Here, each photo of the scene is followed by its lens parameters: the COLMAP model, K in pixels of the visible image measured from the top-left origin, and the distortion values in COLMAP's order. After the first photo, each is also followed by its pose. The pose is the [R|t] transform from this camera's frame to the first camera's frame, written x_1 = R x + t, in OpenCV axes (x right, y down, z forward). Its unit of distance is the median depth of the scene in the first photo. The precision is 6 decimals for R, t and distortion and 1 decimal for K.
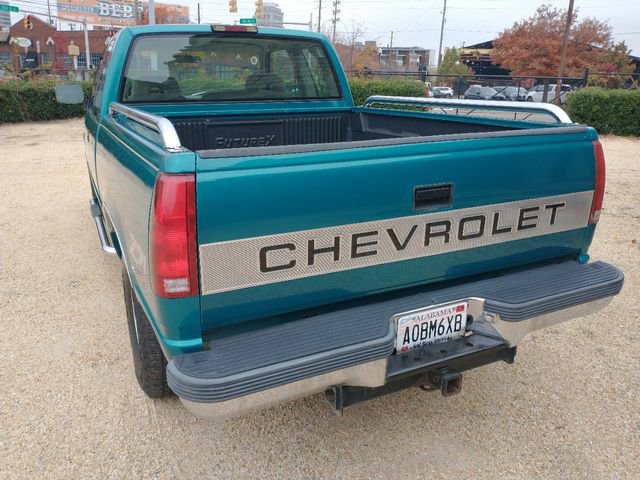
lens RADIAL K [[516.1, 0, 320.0], [0, 516.1, 240.0], [0, 0, 1]] dist [0.039499, -0.076258]
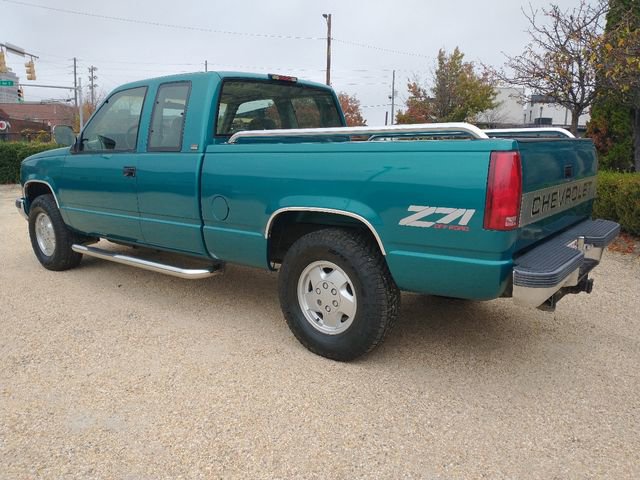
lens RADIAL K [[516.1, 0, 320.0], [0, 516.1, 240.0], [0, 0, 1]] dist [0.039499, -0.076258]
pose [[0.901078, -0.084656, 0.425313, -0.934590], [0.135656, 0.986565, -0.091035, 0.131715], [-0.411893, 0.139726, 0.900456, -0.114577]]
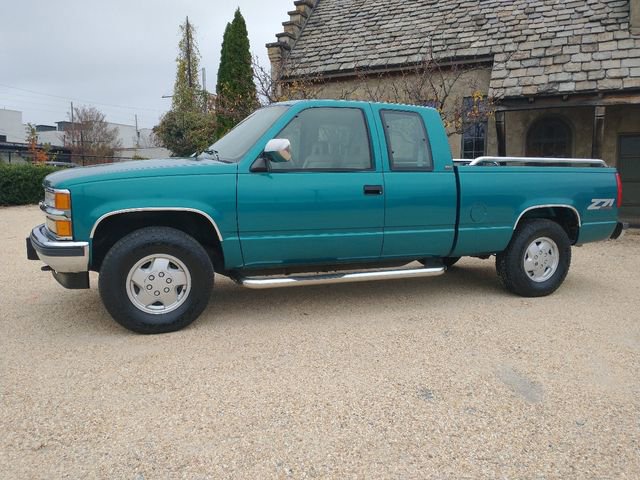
lens RADIAL K [[516.1, 0, 320.0], [0, 516.1, 240.0], [0, 0, 1]] dist [0.039499, -0.076258]
pose [[0.060465, -0.138774, 0.988476, -2.573824], [0.281601, 0.952434, 0.116489, -0.434684], [-0.957625, 0.271312, 0.096668, 1.734720]]
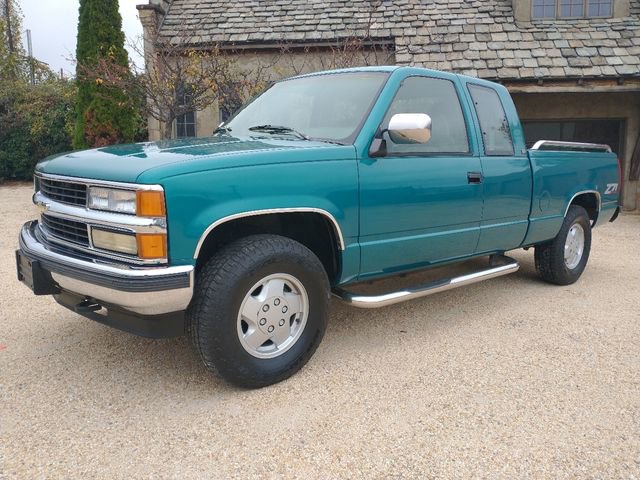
lens RADIAL K [[516.1, 0, 320.0], [0, 516.1, 240.0], [0, 0, 1]] dist [0.039499, -0.076258]
pose [[-0.275661, -0.165421, 0.946914, -2.114692], [0.264458, 0.934017, 0.240155, -0.657685], [-0.924161, 0.316620, -0.213725, 2.494941]]
